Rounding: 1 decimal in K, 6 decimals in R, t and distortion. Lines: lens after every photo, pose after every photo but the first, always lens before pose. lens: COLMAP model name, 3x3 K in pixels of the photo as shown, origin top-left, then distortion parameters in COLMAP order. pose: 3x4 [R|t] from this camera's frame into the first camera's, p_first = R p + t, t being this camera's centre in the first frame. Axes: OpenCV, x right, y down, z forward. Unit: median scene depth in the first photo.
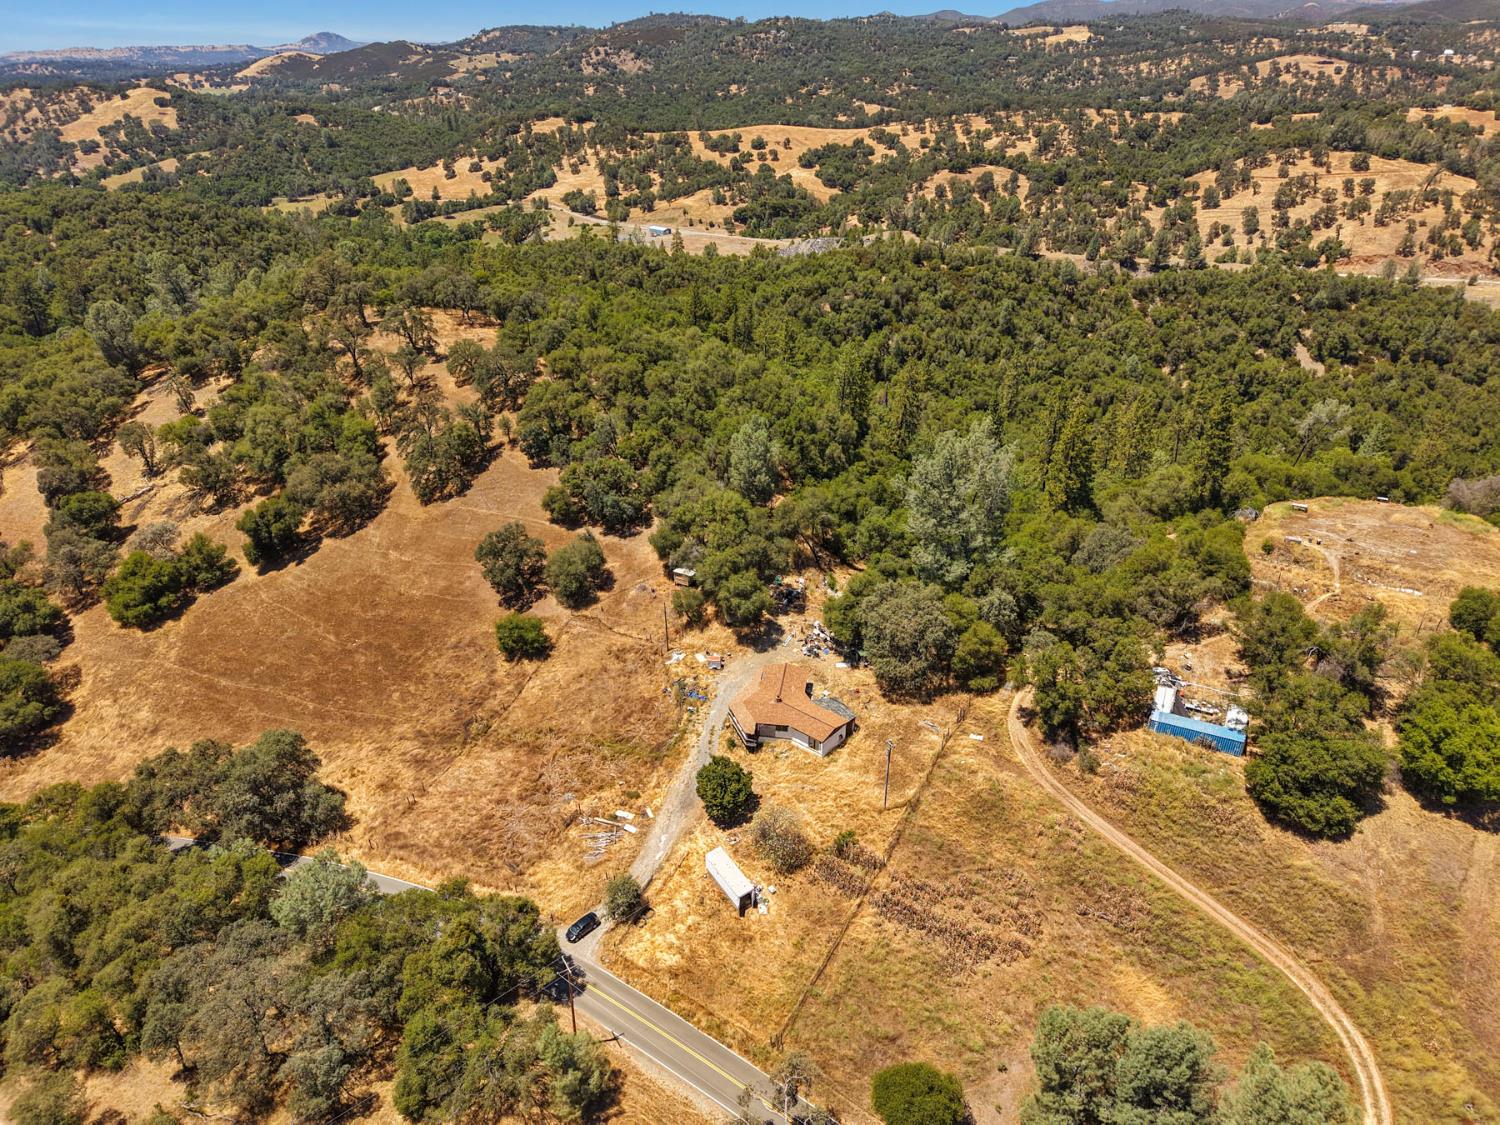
lens RADIAL K [[998.7, 0, 747.1], [0, 998.7, 558.5], [0, 0, 1]] dist [0.026326, -0.024280]
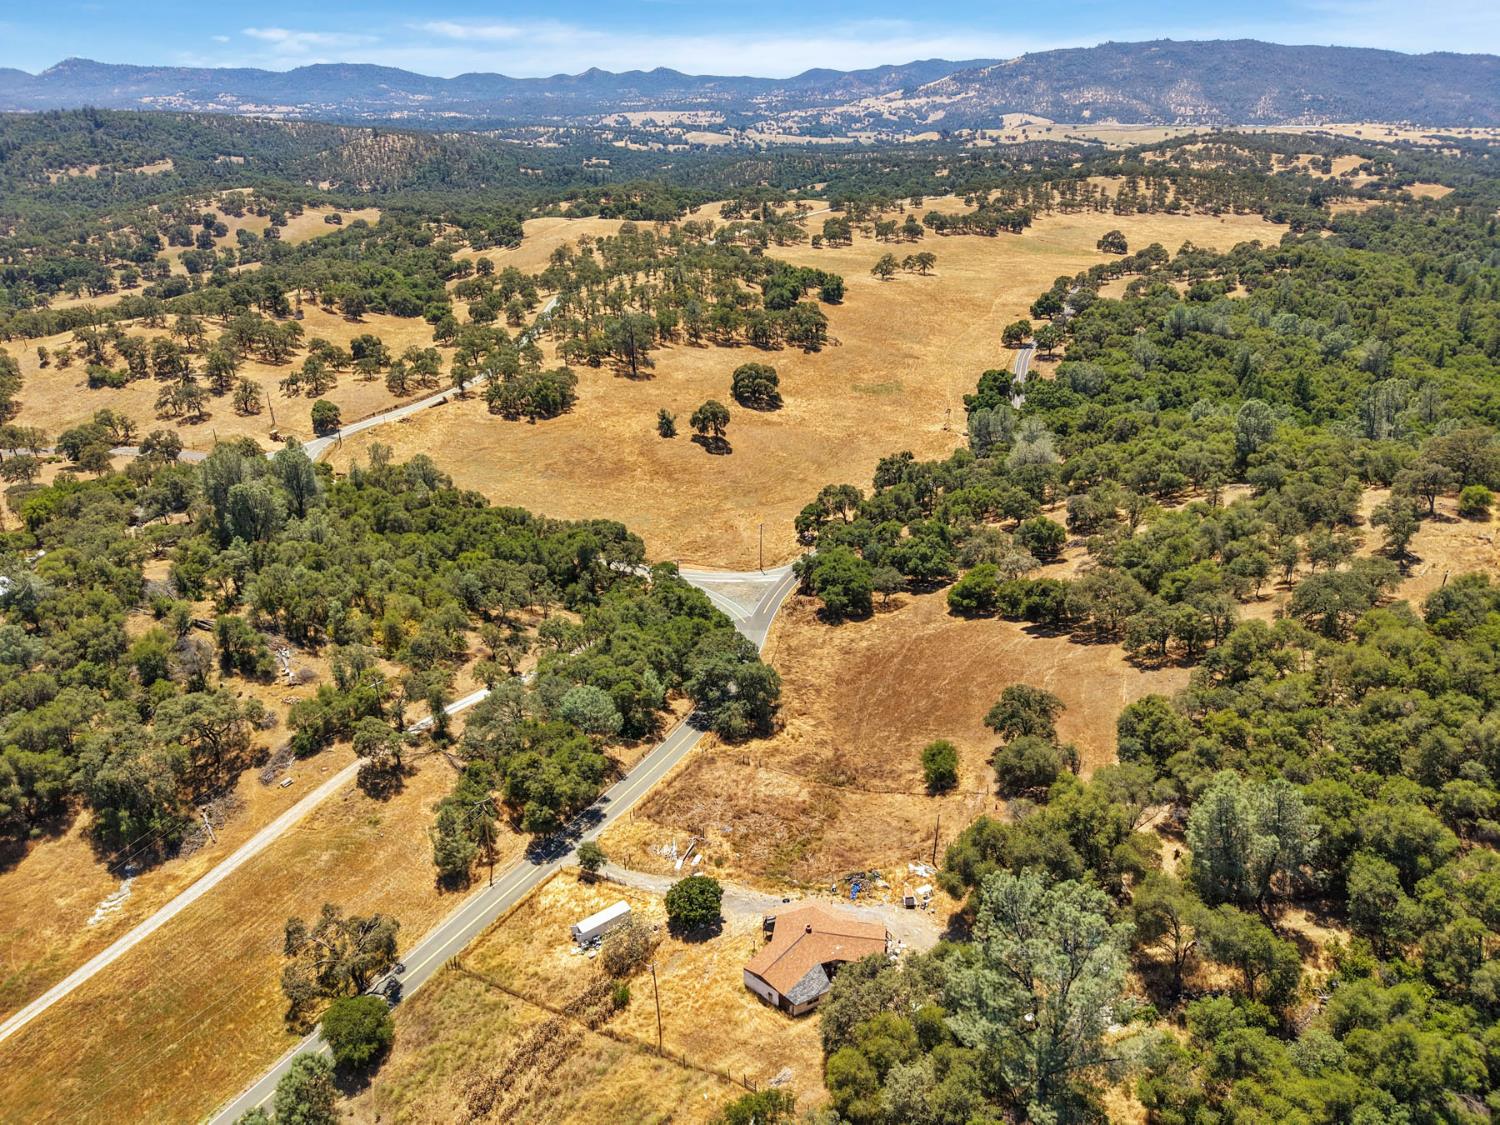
lens RADIAL K [[1005.9, 0, 753.0], [0, 1005.9, 561.3], [0, 0, 1]] dist [0.026788, -0.029638]
pose [[-0.010293, 0.412887, -0.910724, 0.247834], [-0.453948, 0.809583, 0.372164, -0.152683], [0.890969, 0.417252, 0.179096, 0.213415]]
